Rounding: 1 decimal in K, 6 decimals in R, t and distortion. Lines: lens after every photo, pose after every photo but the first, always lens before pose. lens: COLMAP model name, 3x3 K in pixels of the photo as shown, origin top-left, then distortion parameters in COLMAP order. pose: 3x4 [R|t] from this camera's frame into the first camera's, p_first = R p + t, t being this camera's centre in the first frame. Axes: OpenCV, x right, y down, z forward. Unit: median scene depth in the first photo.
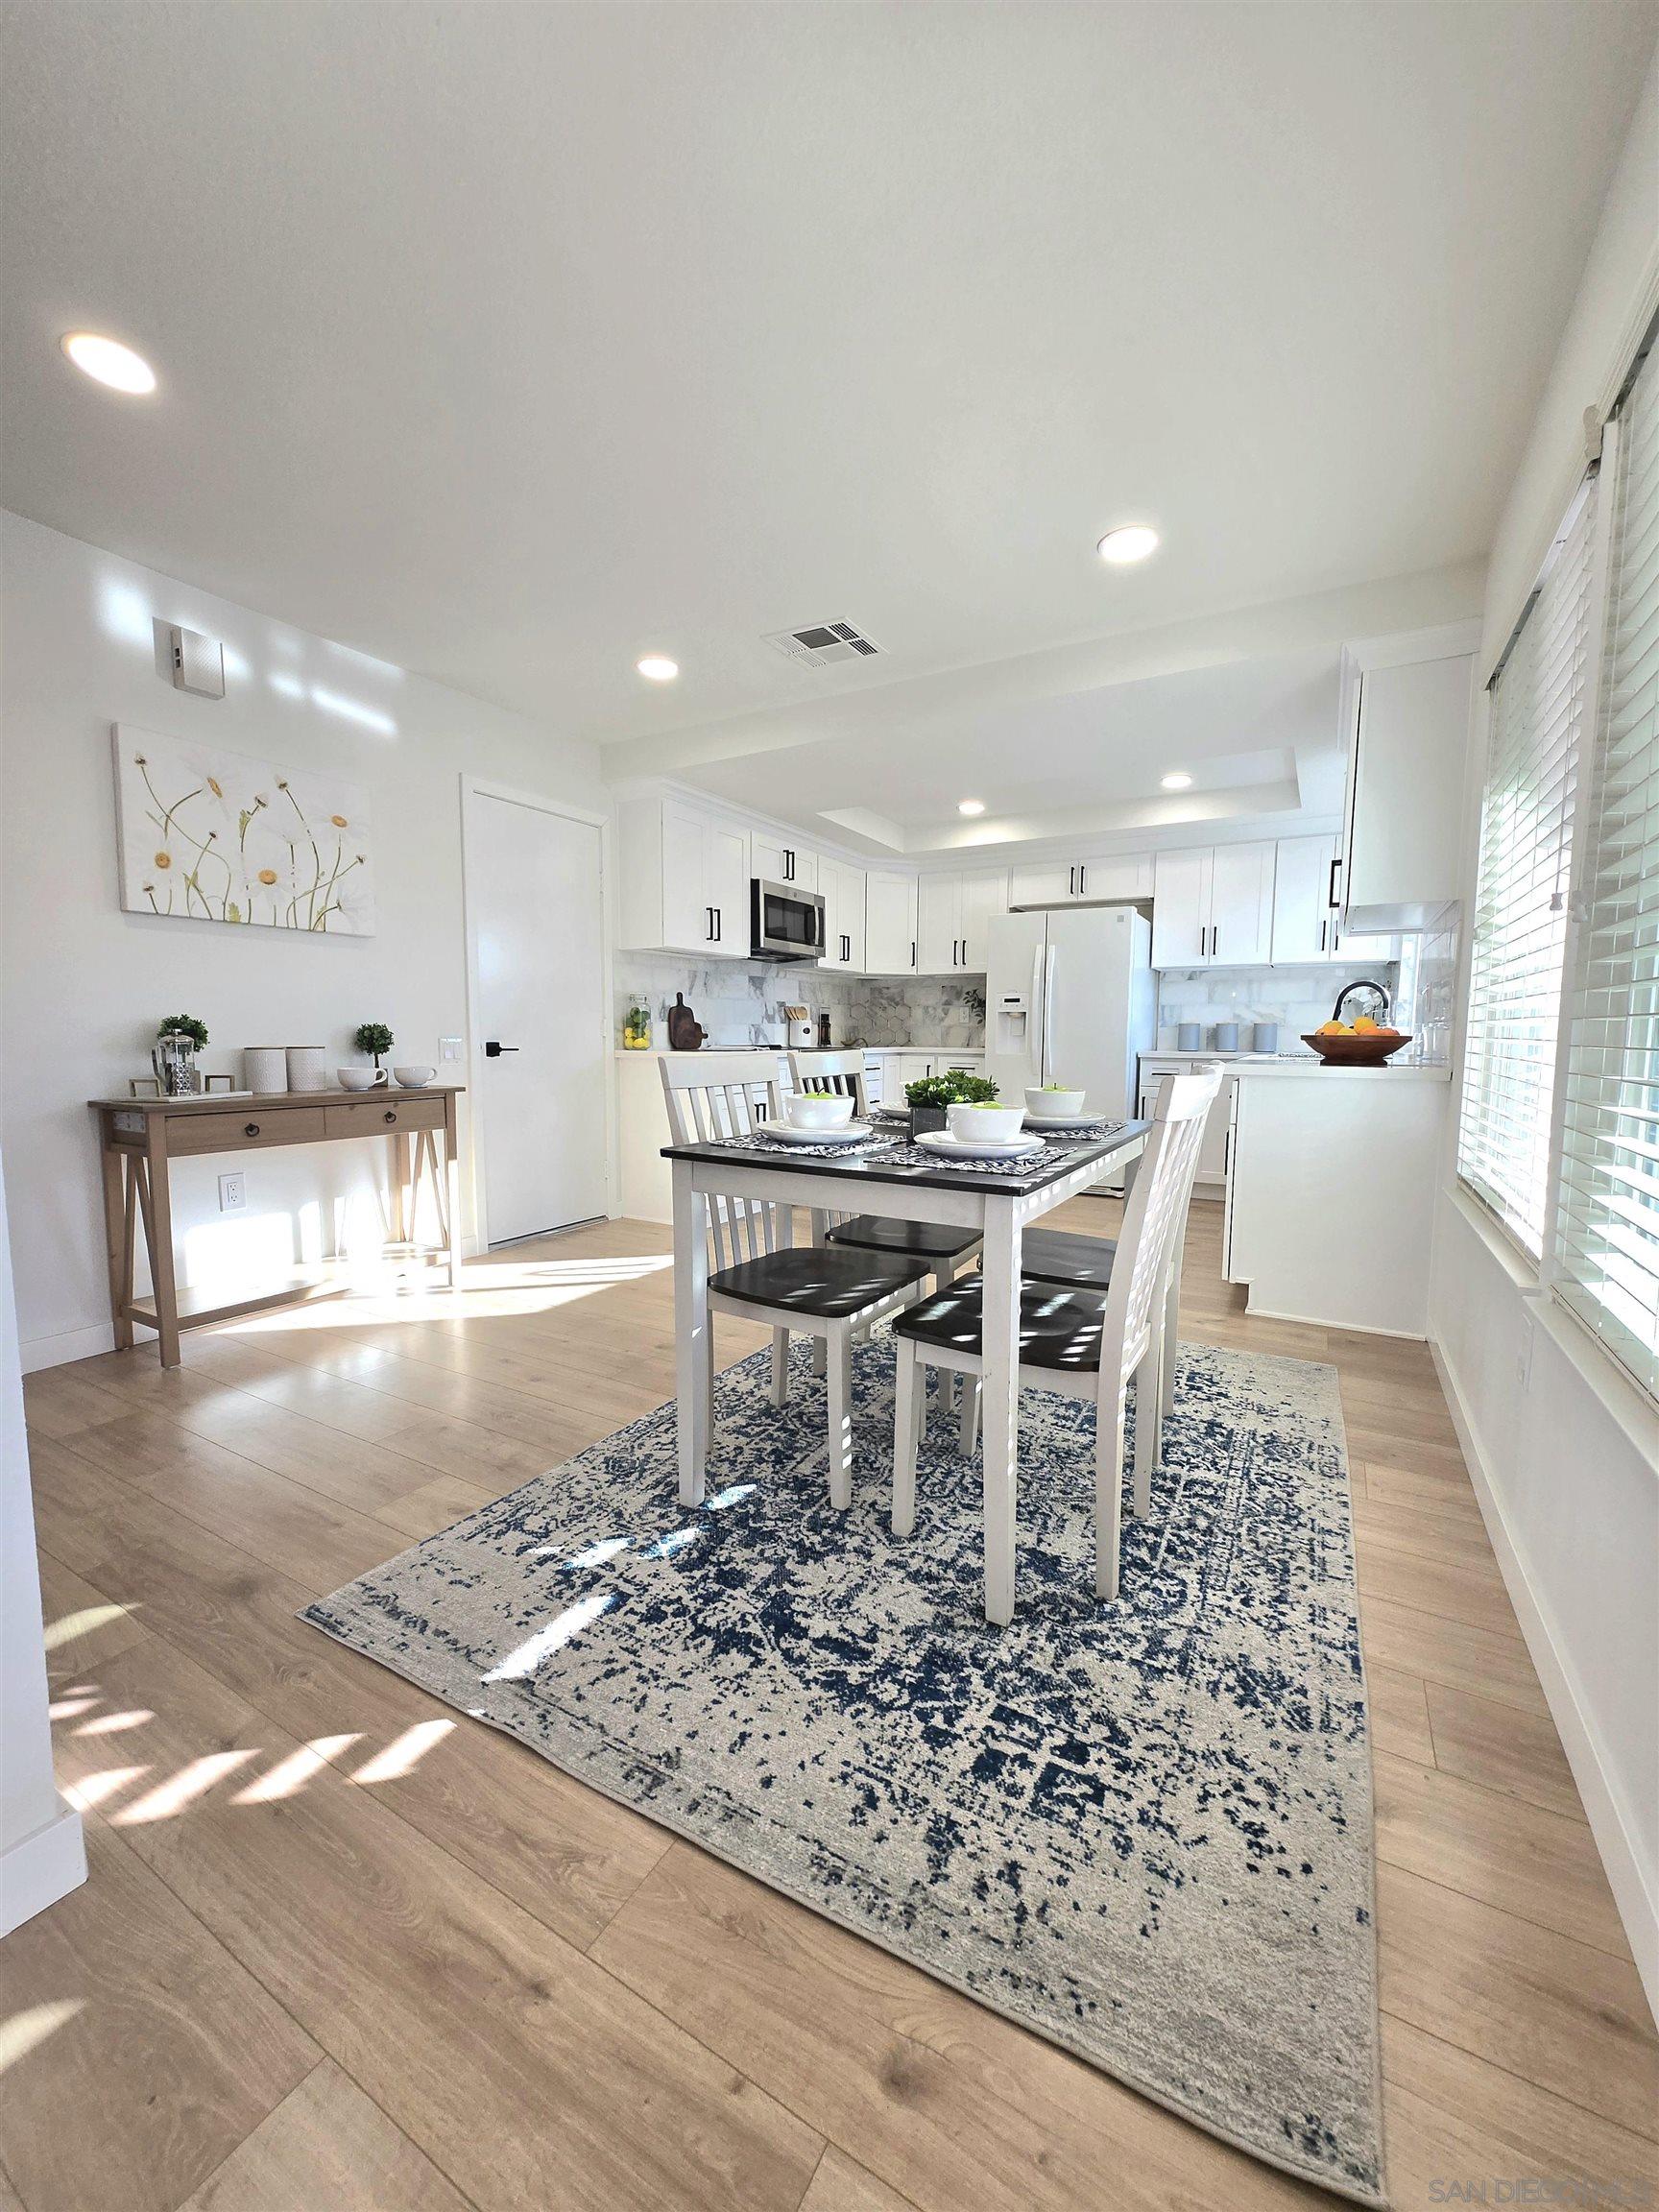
lens RADIAL K [[862.5, 0, 823.4], [0, 862.5, 1108.5], [0, 0, 1]] dist [0.001507, -0.000389]
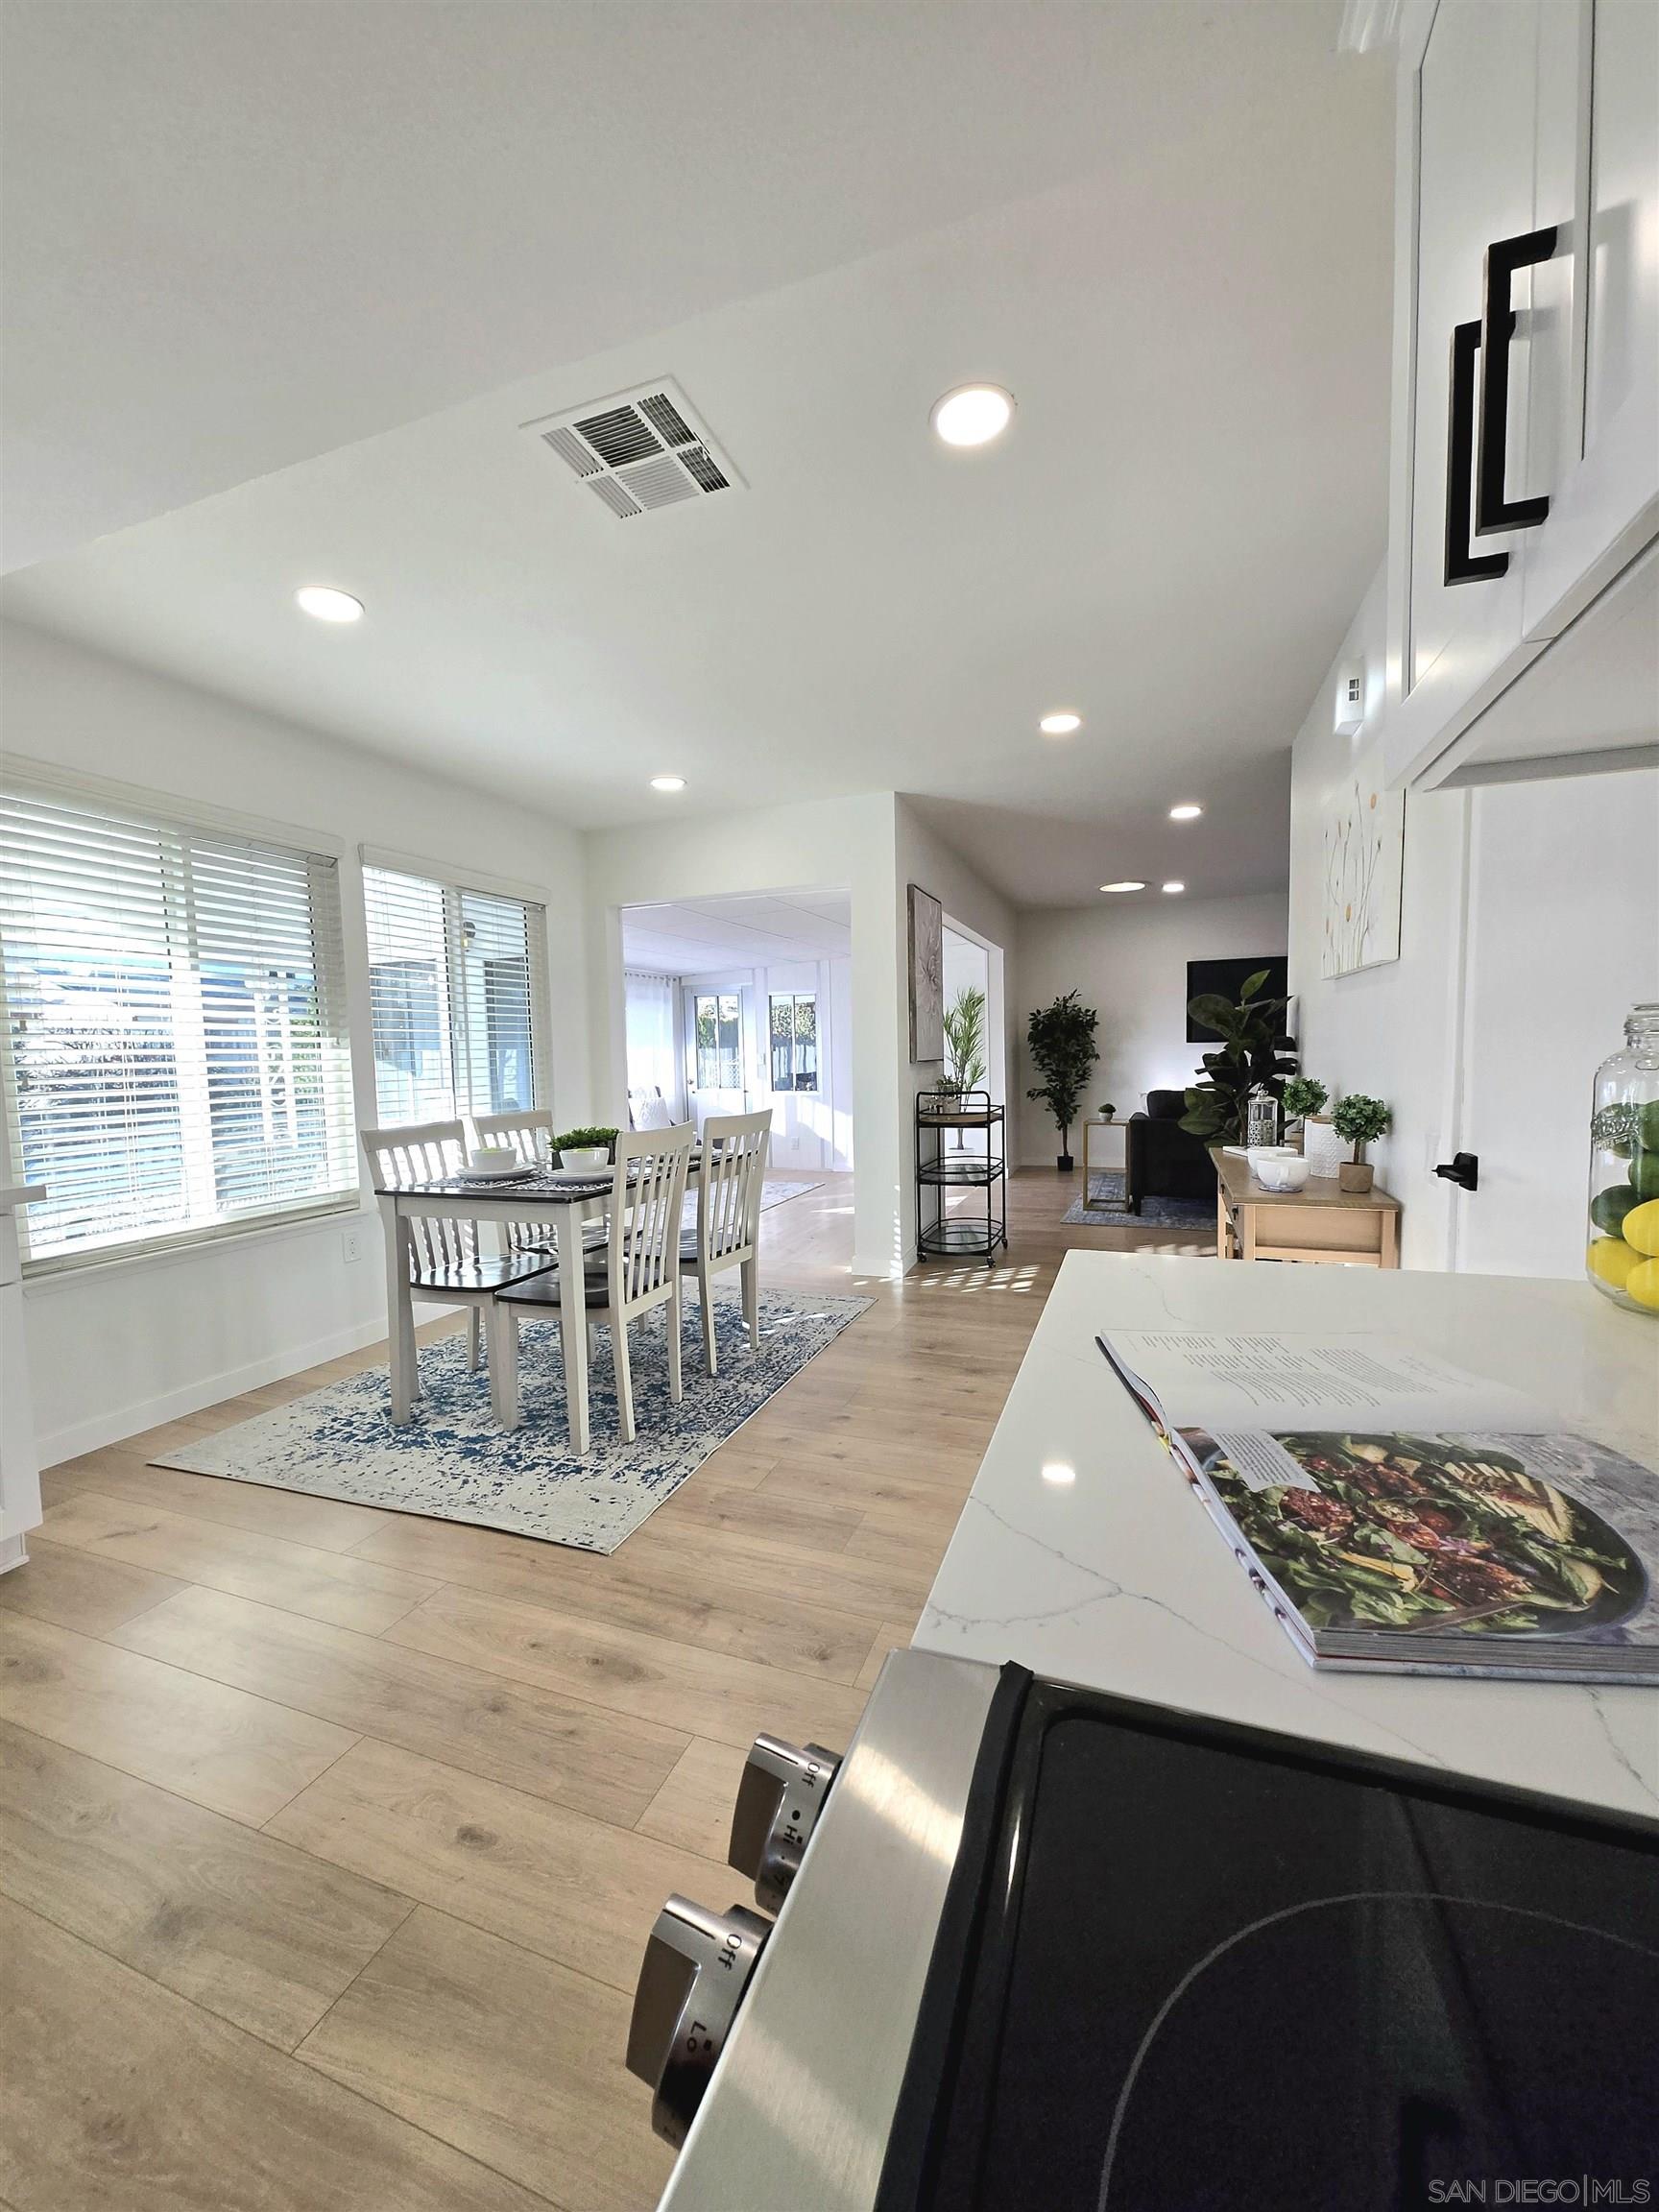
lens RADIAL K [[862.5, 0, 830.8], [0, 862.5, 1115.2], [0, 0, 1]] dist [0.001507, -0.000389]
pose [[-0.986231, 0.024856, -0.163498, -0.008279], [-0.002056, 0.986721, 0.162413, -0.117285], [0.165364, 0.160513, -0.973083, 0.960848]]
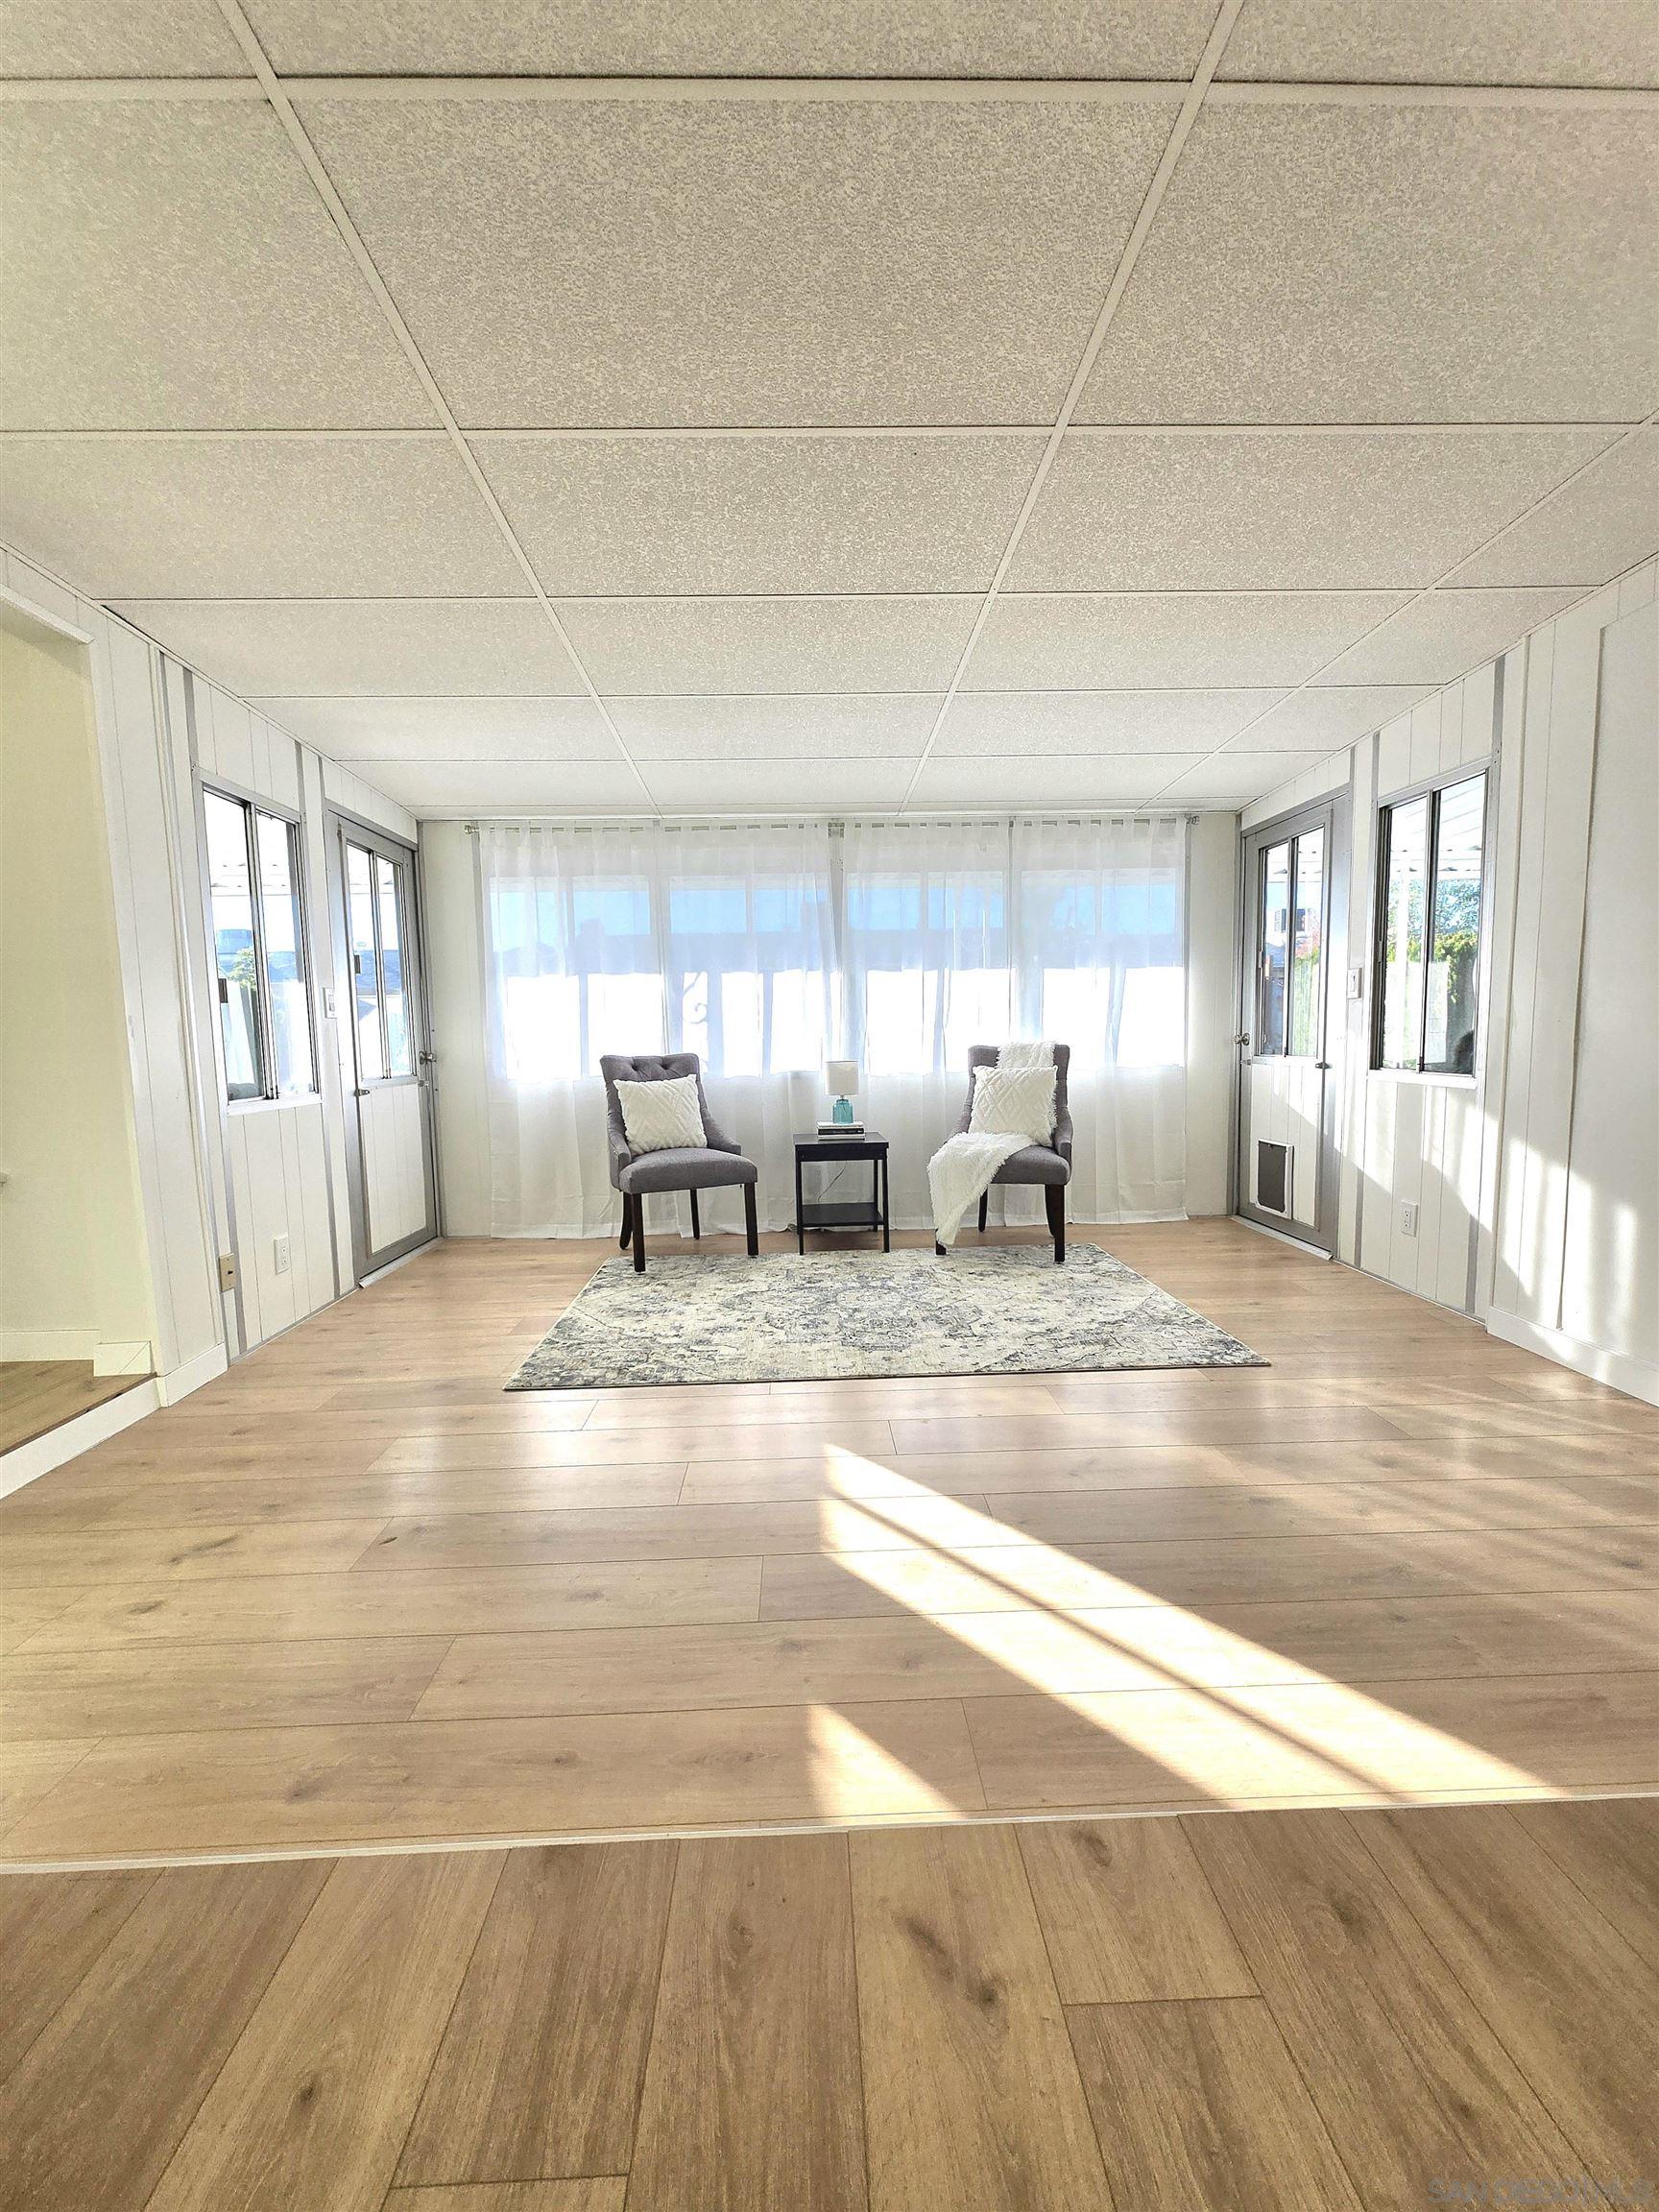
lens RADIAL K [[862.5, 0, 825.0], [0, 862.5, 1114.7], [0, 0, 1]] dist [0.001507, -0.000389]
pose [[-0.525759, -0.079402, 0.846920, -0.512501], [0.093887, 0.984134, 0.150551, 0.014590], [-0.845437, 0.158668, -0.509962, -0.057613]]
